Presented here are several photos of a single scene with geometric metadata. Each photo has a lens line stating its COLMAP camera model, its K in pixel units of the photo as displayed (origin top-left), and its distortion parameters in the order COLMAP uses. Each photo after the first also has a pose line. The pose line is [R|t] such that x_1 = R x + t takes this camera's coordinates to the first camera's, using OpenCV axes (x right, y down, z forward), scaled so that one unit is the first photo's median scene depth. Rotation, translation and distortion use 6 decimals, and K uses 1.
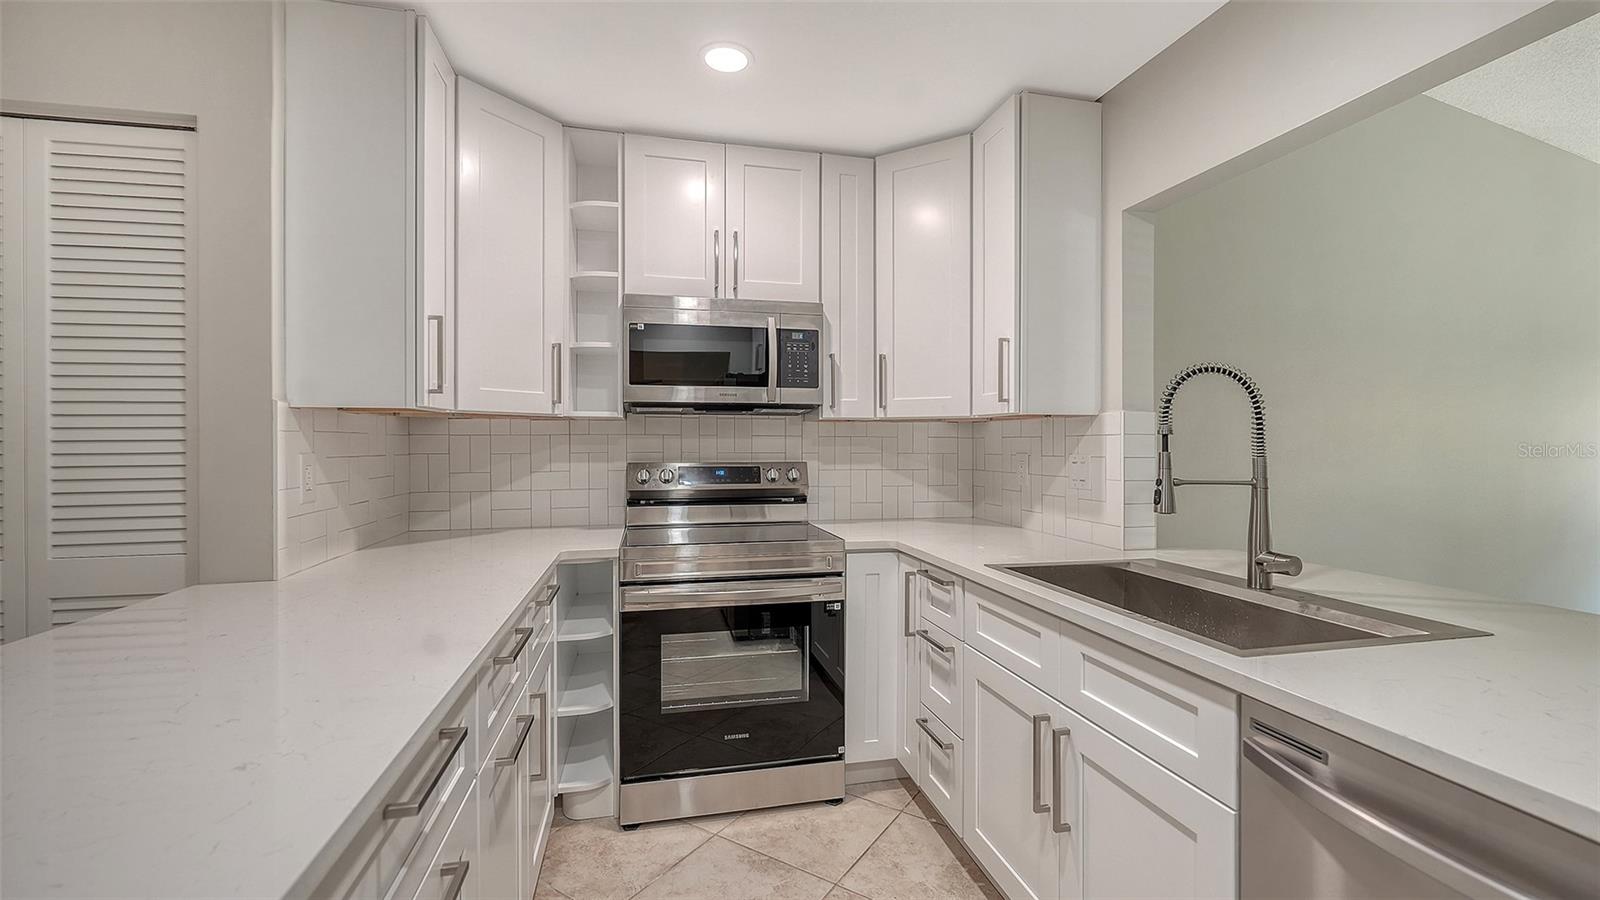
lens RADIAL K [[666.8, 0, 800.0], [0, 666.8, 450.0], [0, 0, 1]] dist [-0.011791, -0.000079]
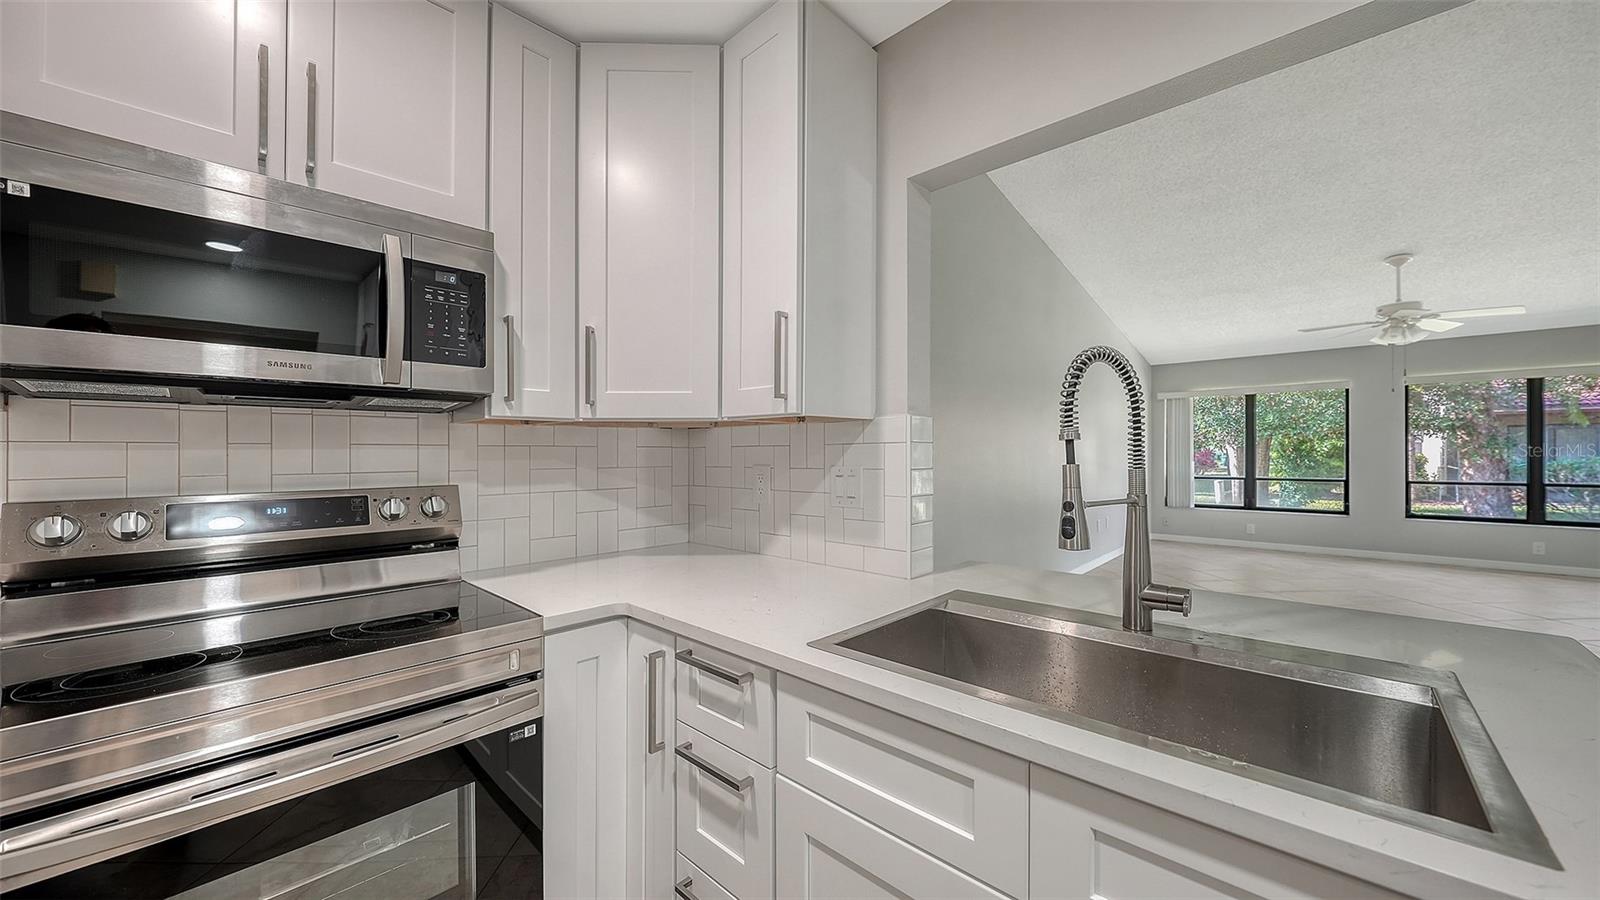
lens RADIAL K [[566.5, 0, 809.3], [0, 566.5, 446.0], [0, 0, 1]] dist [-0.008186, 0.000013]
pose [[0.824936, 0.000332, 0.565227, -0.021220], [0.012938, 0.999727, -0.019471, -0.005335], [-0.565079, 0.023376, 0.824706, 0.404906]]
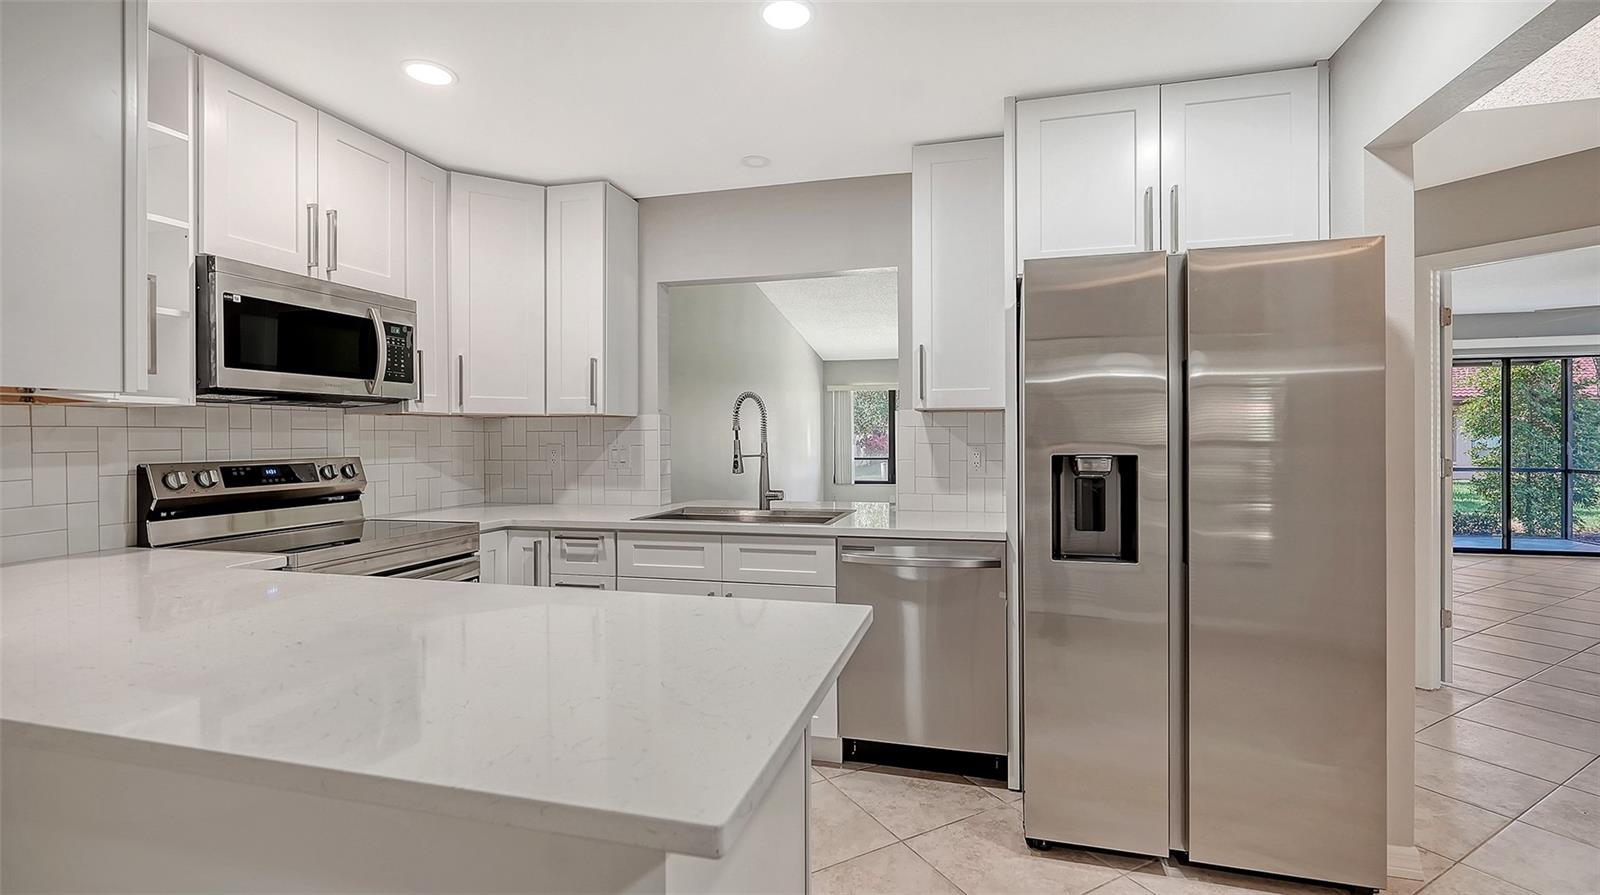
lens RADIAL K [[703.2, 0, 800.0], [0, 703.2, 447.5], [0, 0, 1]] dist [-0.003404, -0.000188]
pose [[0.468855, -0.017767, 0.883096, -0.666261], [0.015262, 0.999811, 0.012012, 0.002180], [-0.883143, 0.007846, 0.469038, -0.035272]]
